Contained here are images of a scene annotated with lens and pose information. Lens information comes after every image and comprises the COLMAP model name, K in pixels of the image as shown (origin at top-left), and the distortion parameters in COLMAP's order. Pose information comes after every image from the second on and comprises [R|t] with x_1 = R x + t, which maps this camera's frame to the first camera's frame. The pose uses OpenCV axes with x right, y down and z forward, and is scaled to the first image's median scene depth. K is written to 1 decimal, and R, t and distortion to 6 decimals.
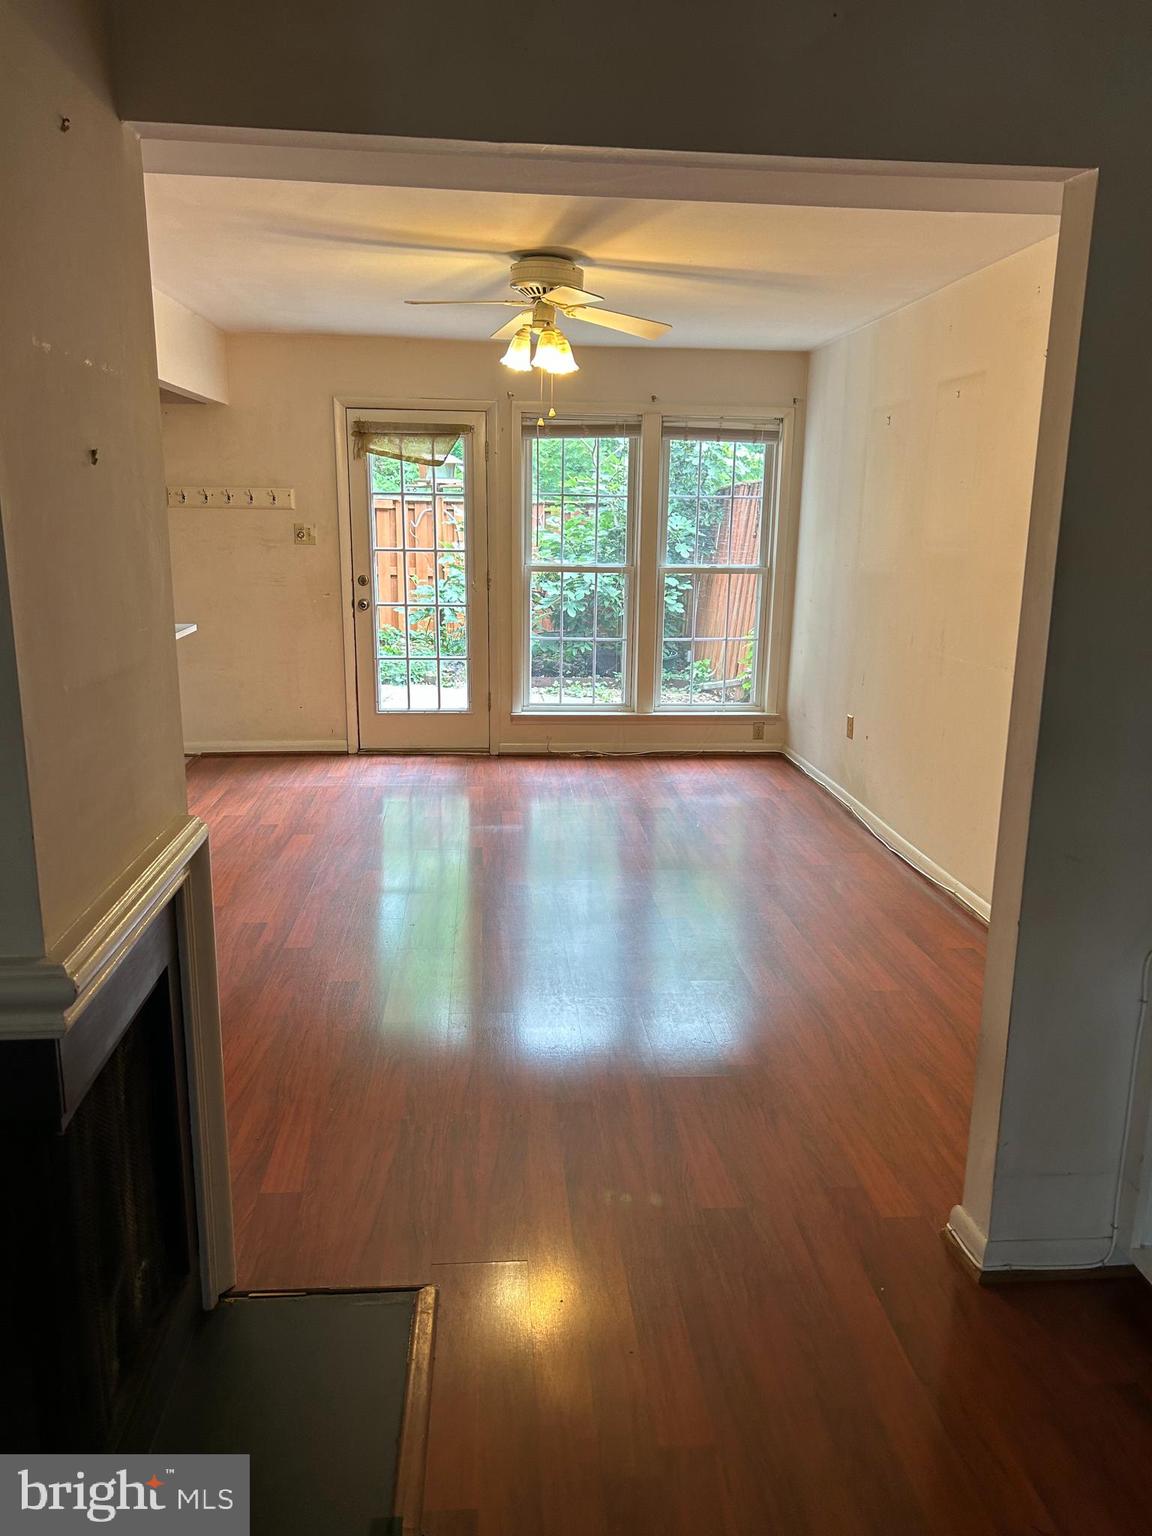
lens RADIAL K [[1202.3, 0, 576.5], [0, 1202.3, 804.5], [0, 0, 1]] dist [0.157049, -0.375246]
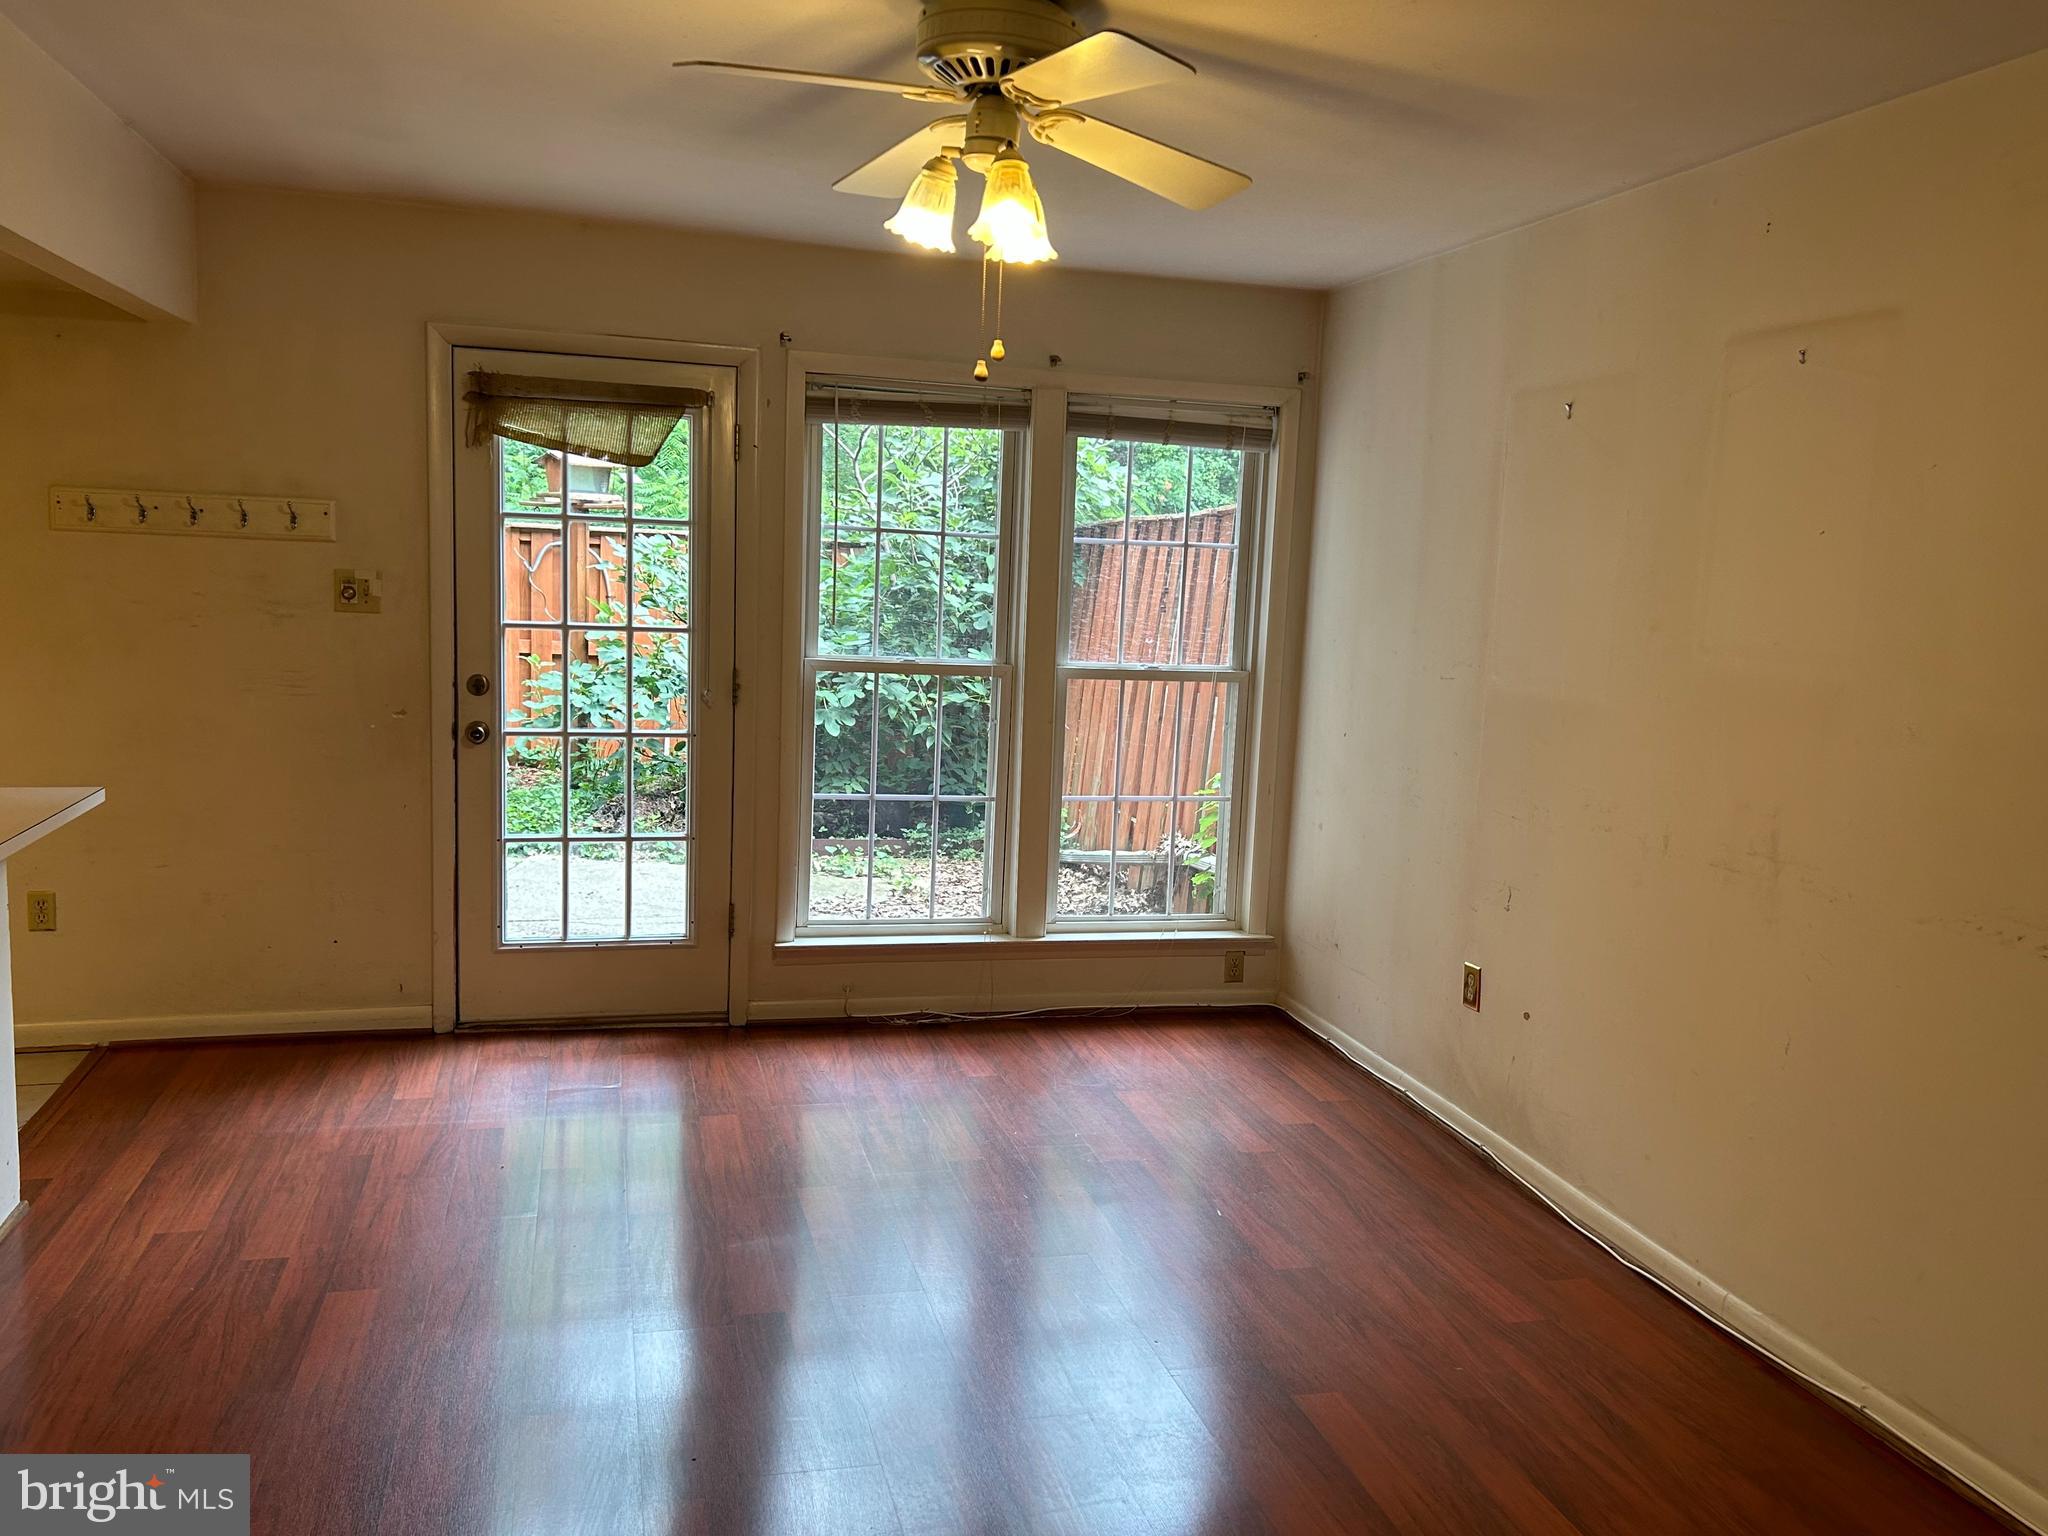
lens RADIAL K [[1798.7, 0, 1077.3], [0, 1798.7, 803.4], [0, 0, 1]] dist [0.110556, -0.229761]
pose [[0.983496, 0.003592, 0.180896, -0.068112], [0.014551, 0.994994, -0.098870, -0.058858], [-0.180346, 0.099870, 0.978520, 0.232623]]
